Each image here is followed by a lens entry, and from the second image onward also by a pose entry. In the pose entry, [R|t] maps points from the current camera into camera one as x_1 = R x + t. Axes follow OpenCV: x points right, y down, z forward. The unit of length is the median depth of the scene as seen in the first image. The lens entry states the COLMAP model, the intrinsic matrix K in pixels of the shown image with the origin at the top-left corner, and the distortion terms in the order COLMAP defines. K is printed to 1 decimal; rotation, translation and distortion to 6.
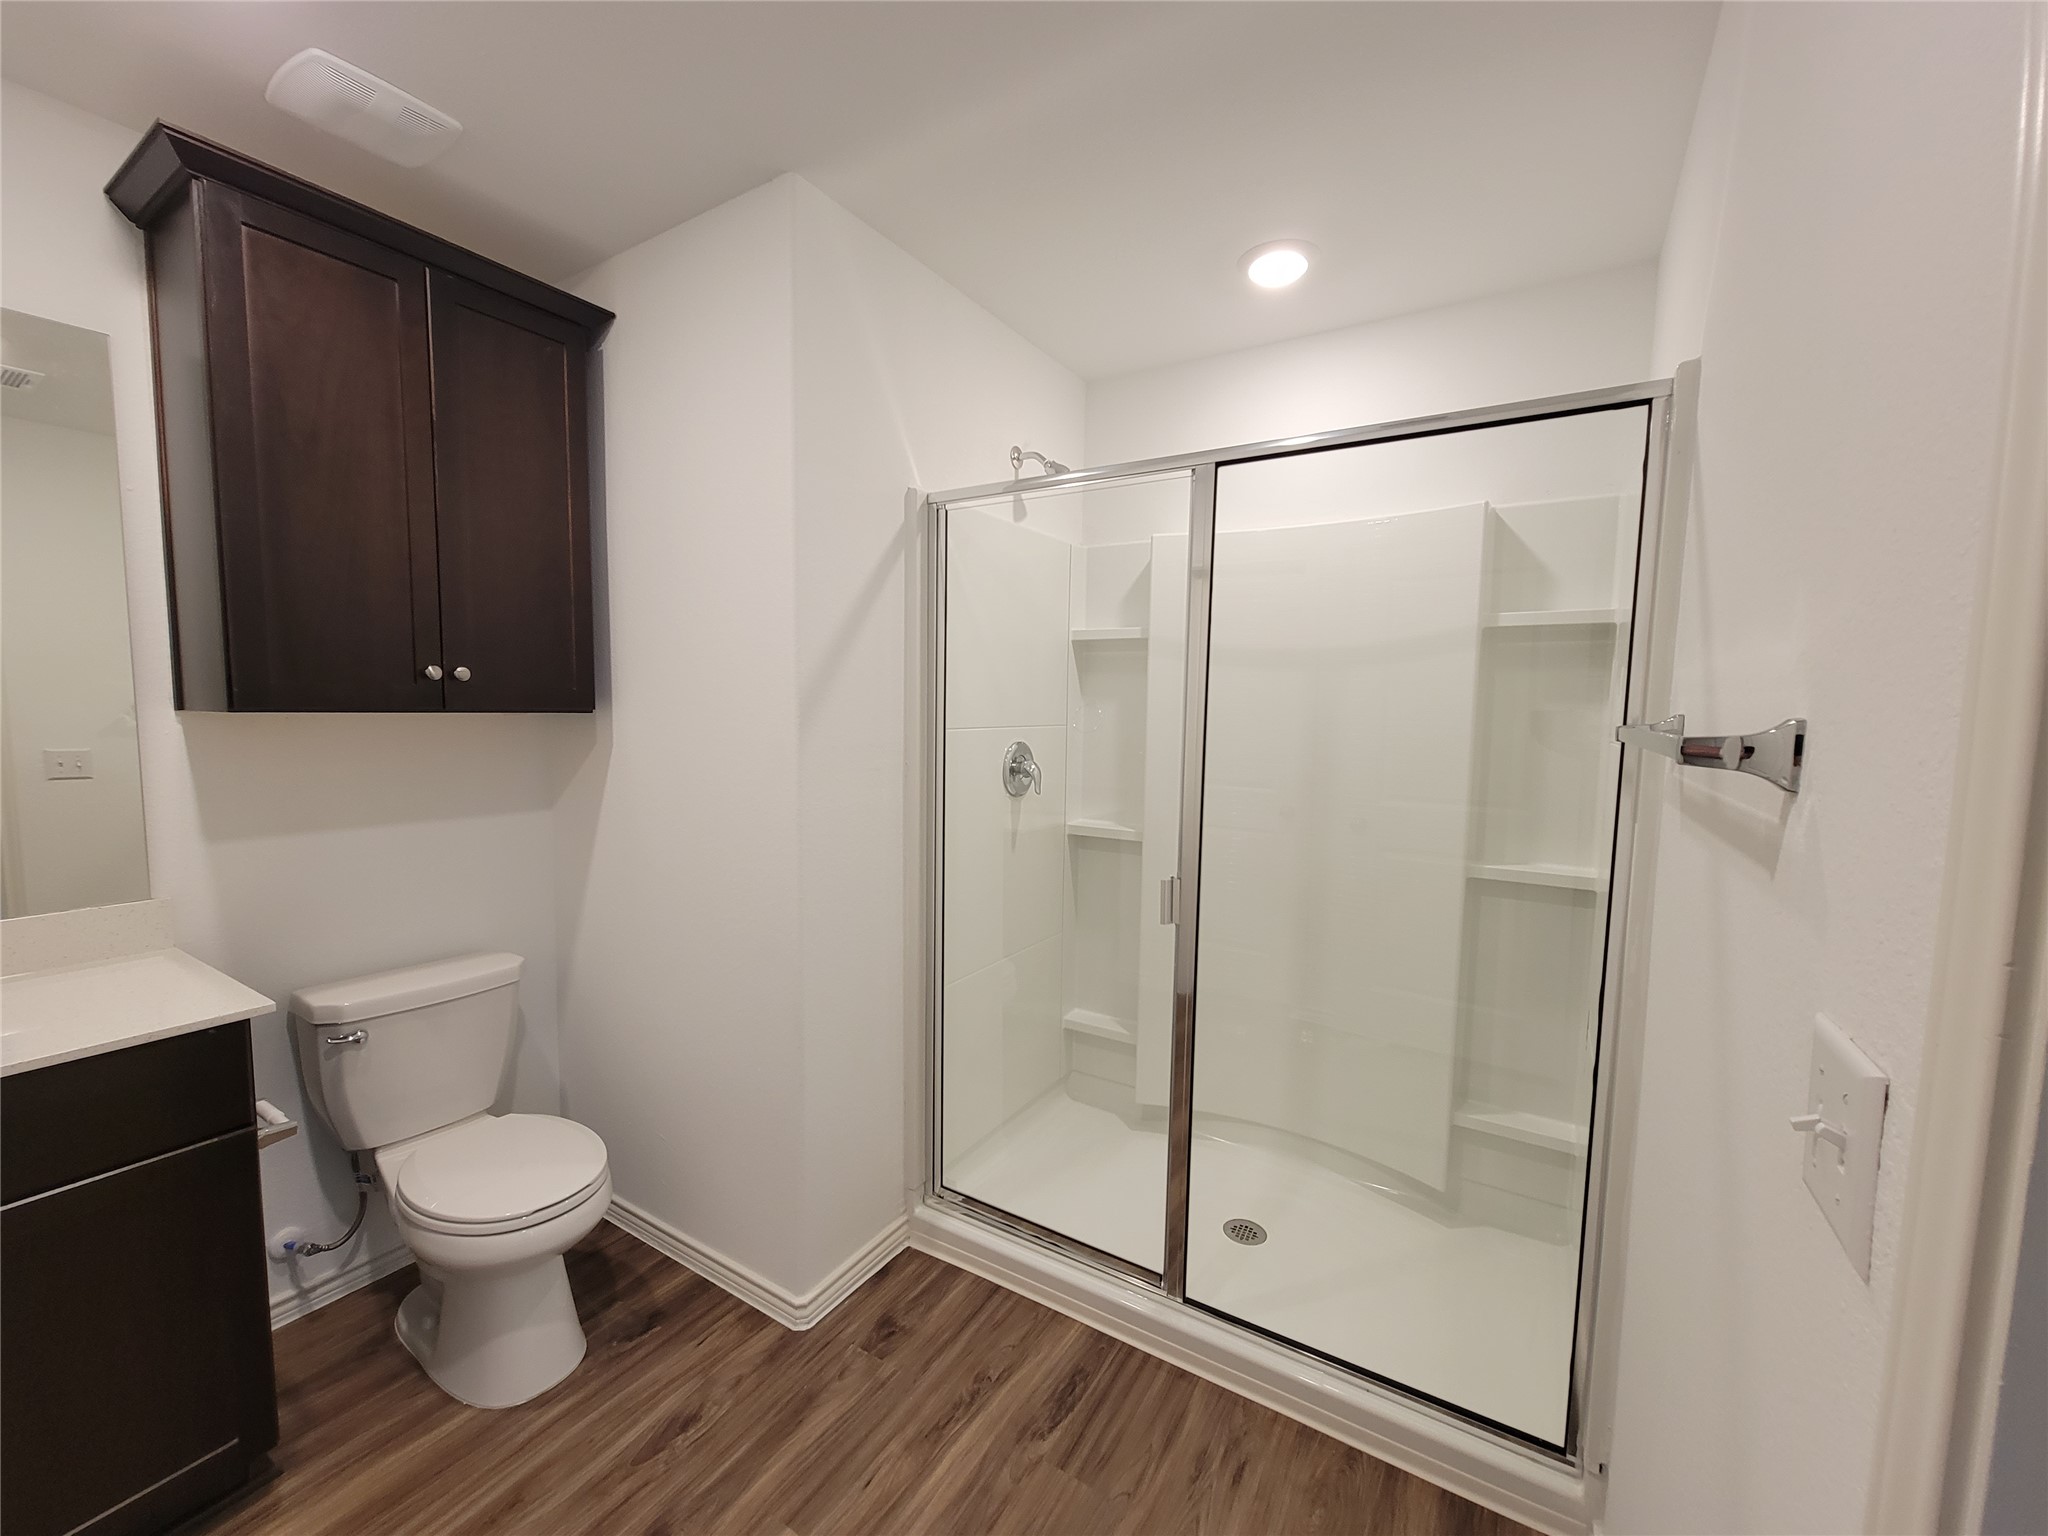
lens RADIAL K [[834.7, 0, 1012.3], [0, 834.7, 775.6], [0, 0, 1]] dist [-0.002846, 0.000653]
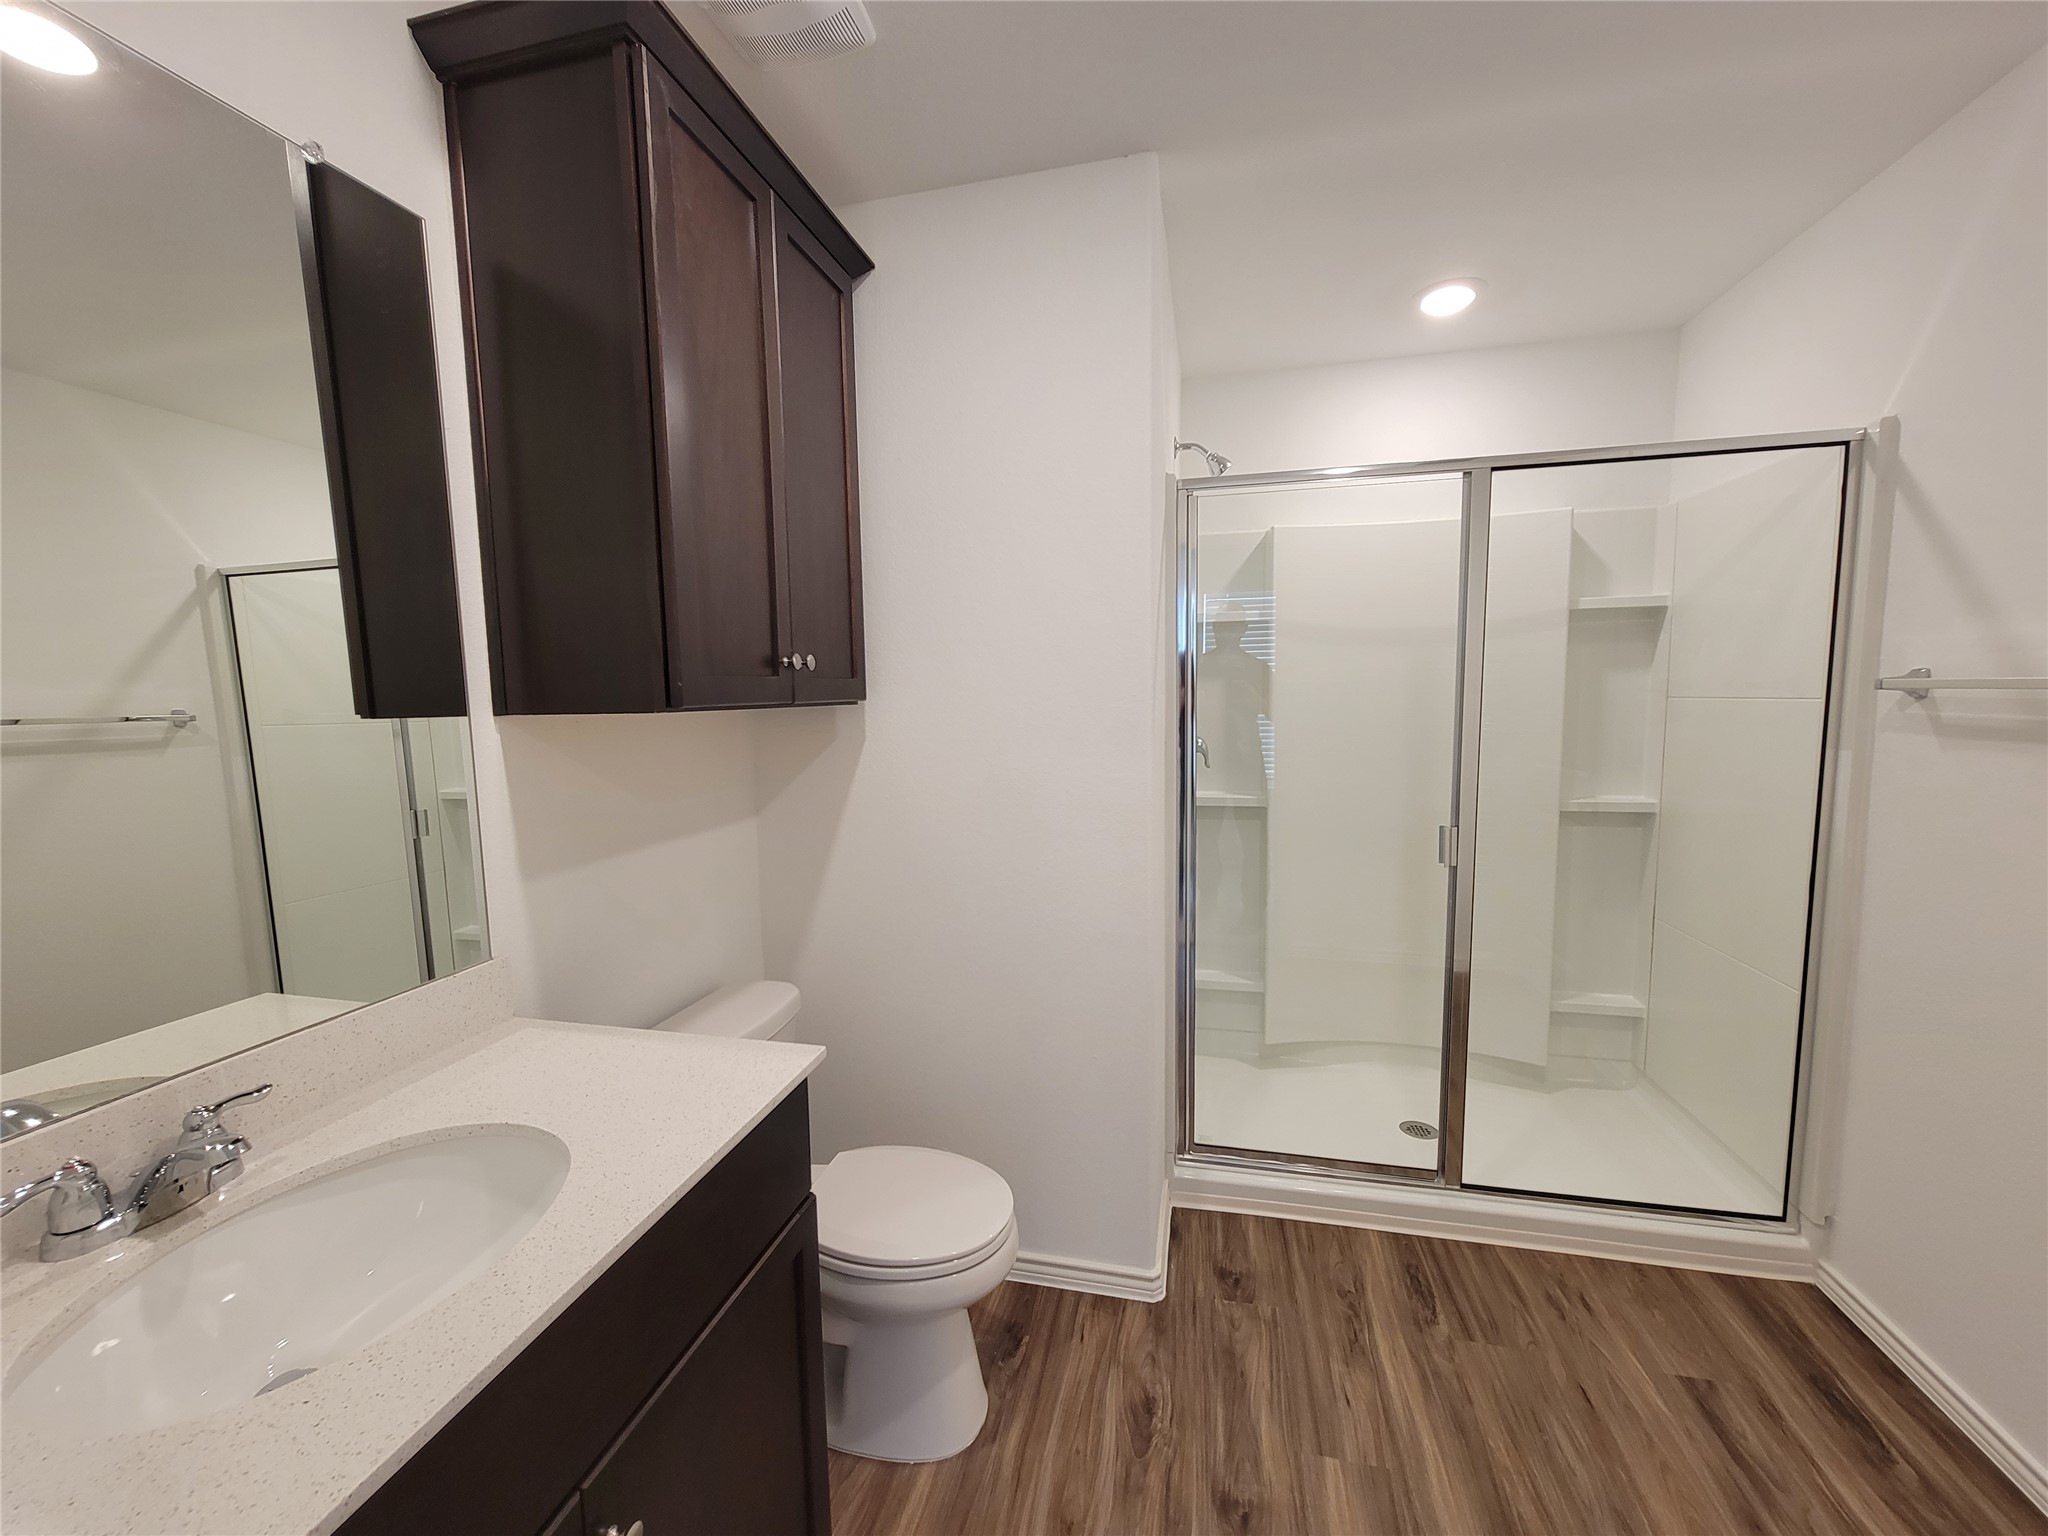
lens RADIAL K [[834.7, 0, 1012.2], [0, 834.7, 775.8], [0, 0, 1]] dist [-0.002846, 0.000653]
pose [[0.946092, -0.064242, 0.317464, -0.778798], [0.058897, 0.997915, 0.026416, -0.014511], [-0.318499, -0.006294, 0.947902, 0.103630]]
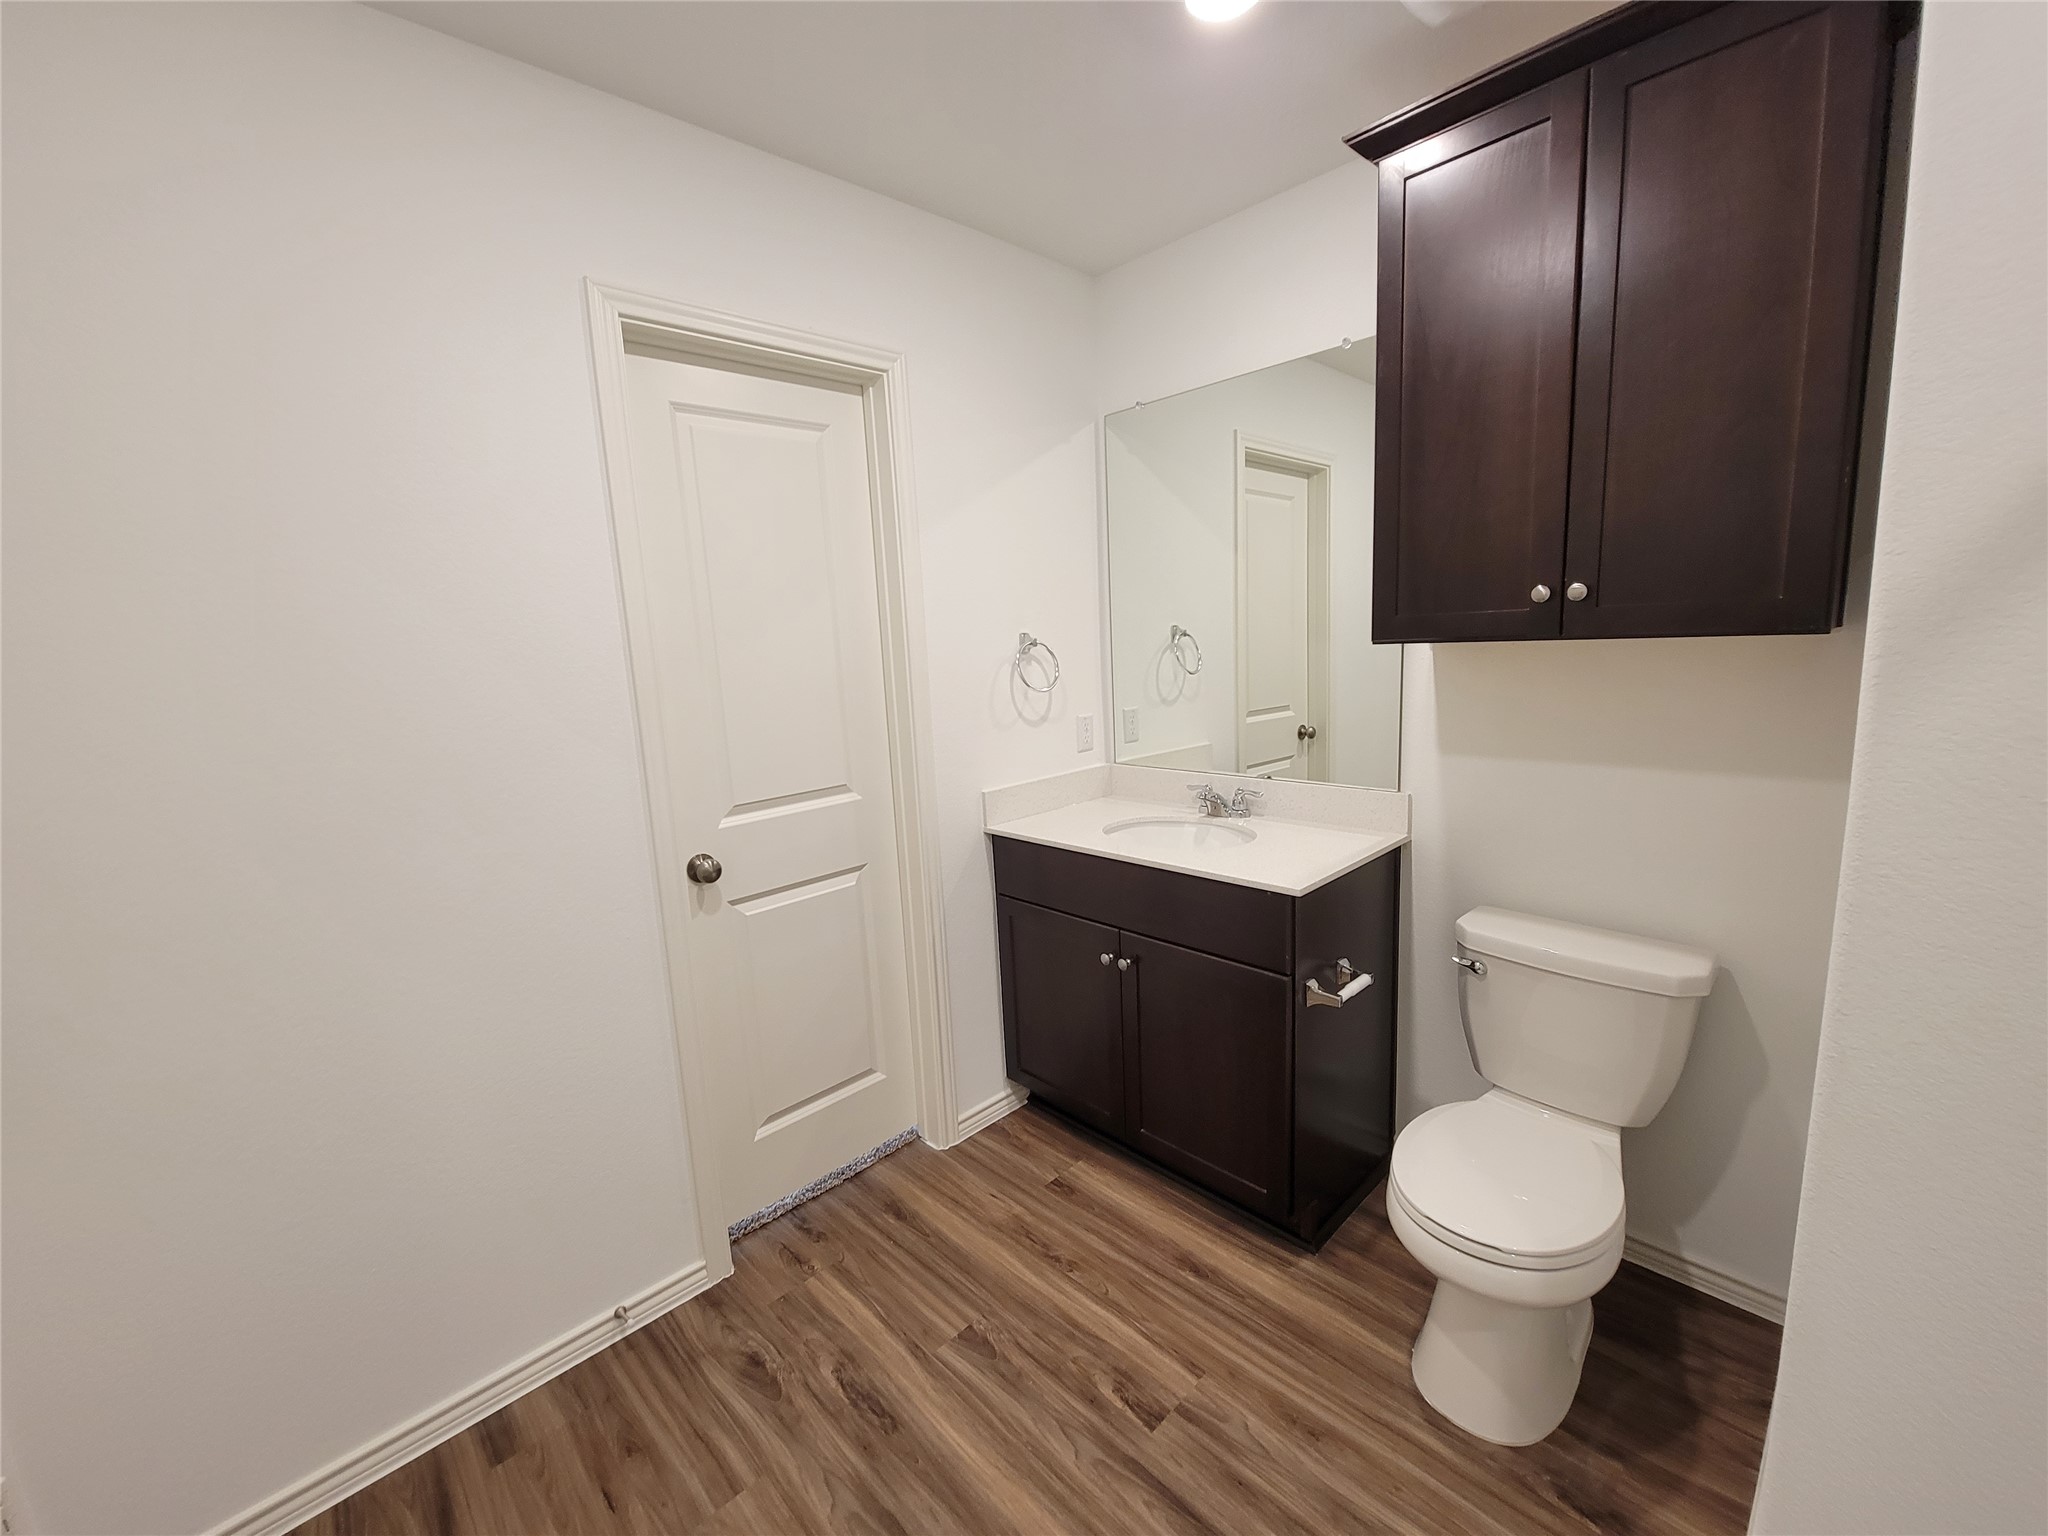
lens RADIAL K [[834.7, 0, 1009.5], [0, 834.7, 775.2], [0, 0, 1]] dist [-0.002846, 0.000653]
pose [[-0.249839, 0.158549, -0.955219, 0.291023], [-0.036659, 0.984247, 0.172955, -0.068784], [0.967593, 0.078228, -0.240091, 0.706836]]
